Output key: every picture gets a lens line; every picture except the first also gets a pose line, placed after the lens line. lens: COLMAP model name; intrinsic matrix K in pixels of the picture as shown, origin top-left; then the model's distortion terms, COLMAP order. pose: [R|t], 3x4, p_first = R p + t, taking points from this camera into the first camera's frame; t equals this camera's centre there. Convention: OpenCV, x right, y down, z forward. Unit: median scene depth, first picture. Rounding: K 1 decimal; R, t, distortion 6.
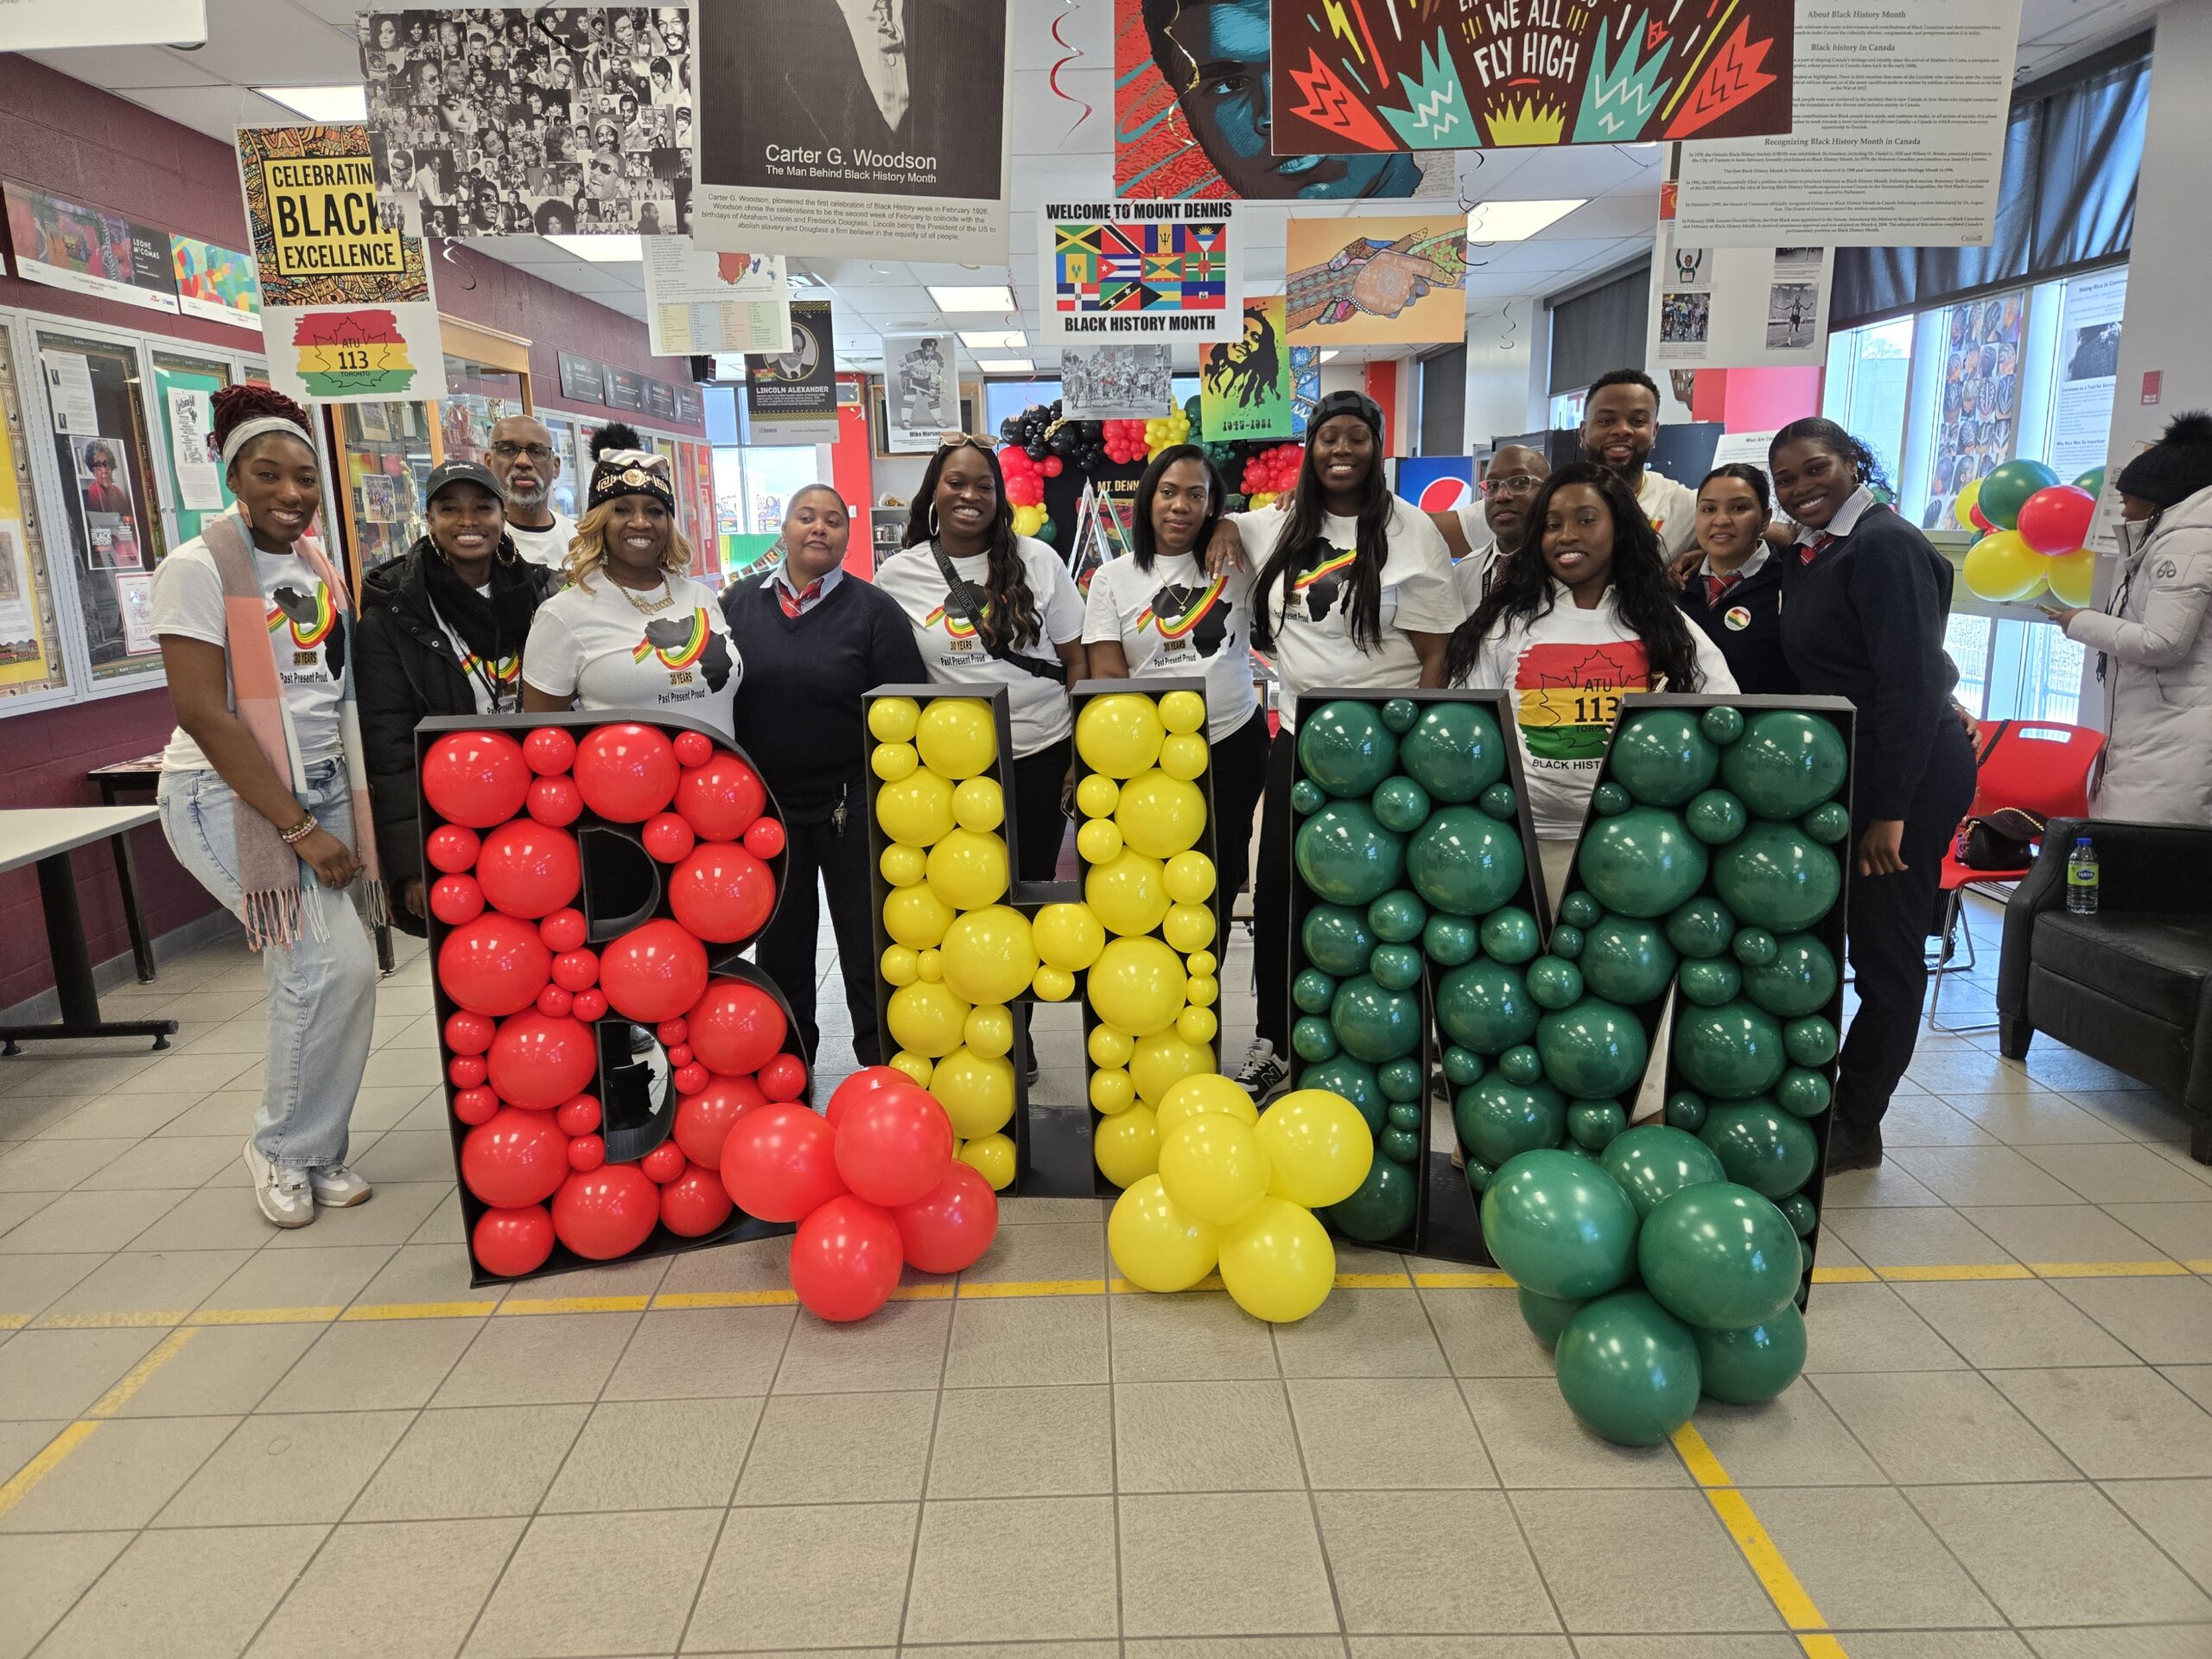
lens RADIAL K [[1505.7, 0, 1083.3], [0, 1505.7, 815.4], [0, 0, 1]] dist [0.055937, -0.052579]
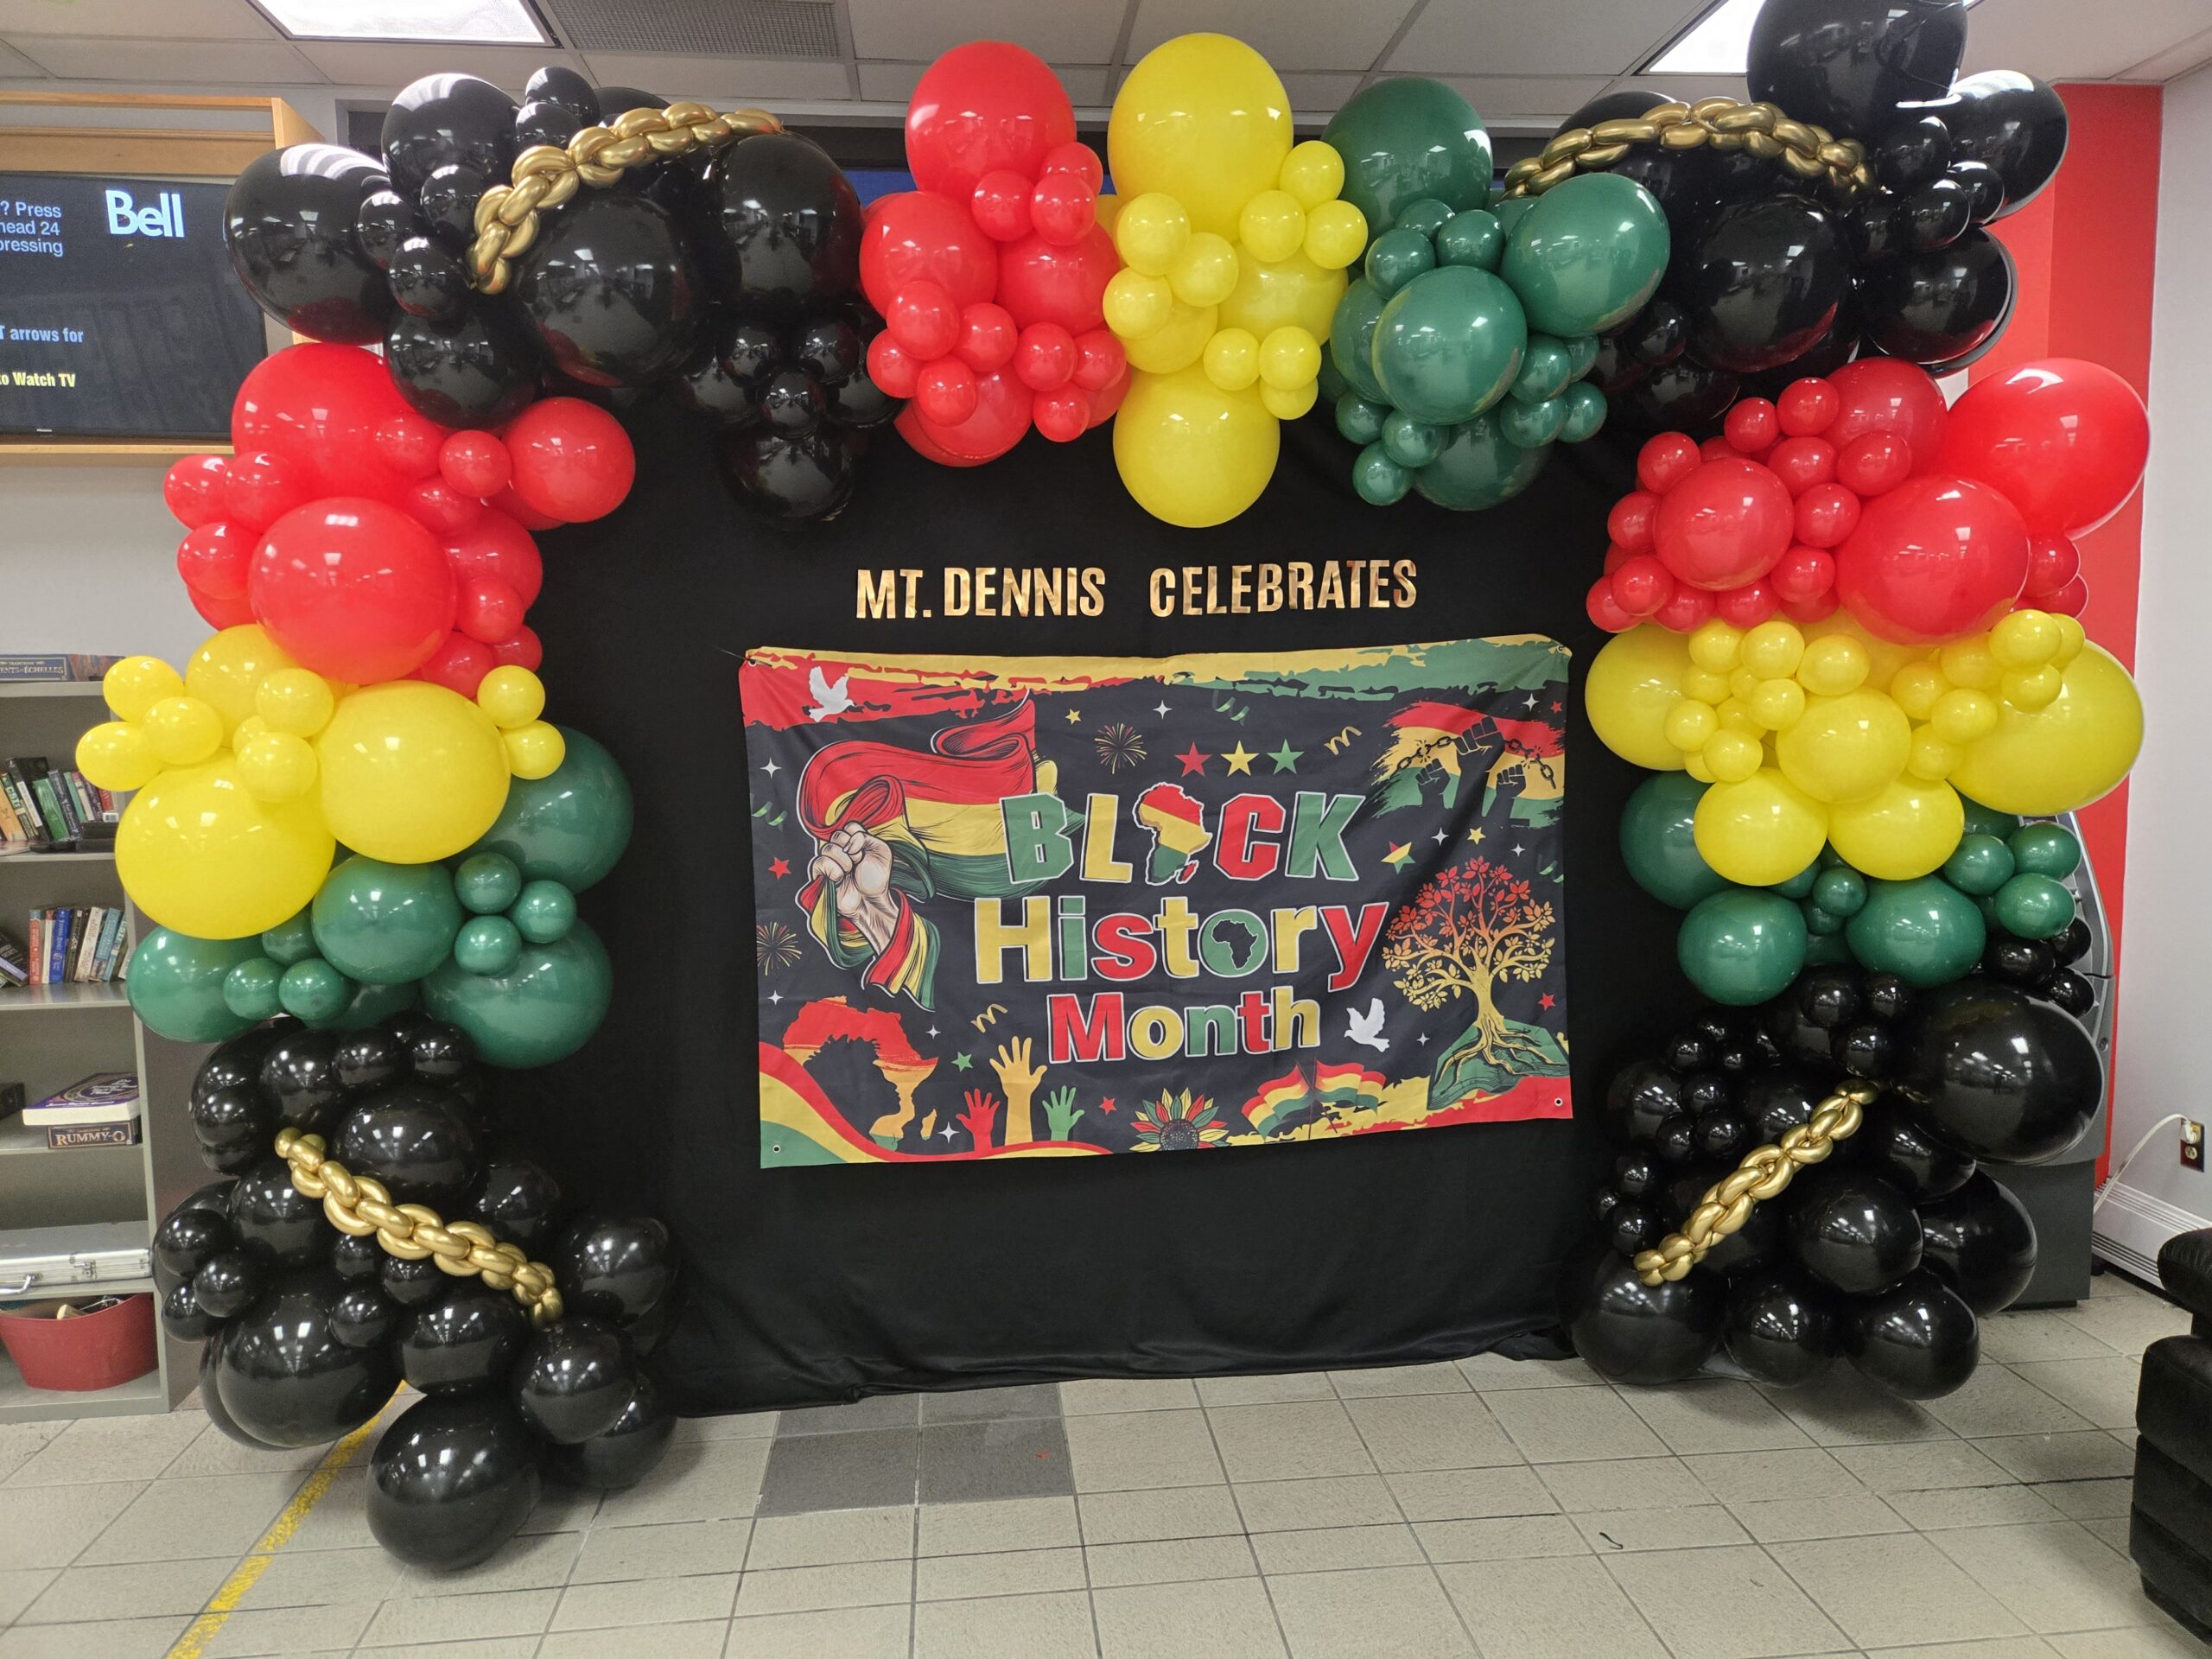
lens RADIAL K [[1508.4, 0, 1094.0], [0, 1508.4, 827.9], [0, 0, 1]] dist [0.064313, -0.062653]
pose [[0.993397, -0.008261, 0.114430, 0.055500], [0.020226, 0.994393, -0.103794, -0.510191], [-0.112931, 0.105423, 0.987994, 2.470857]]
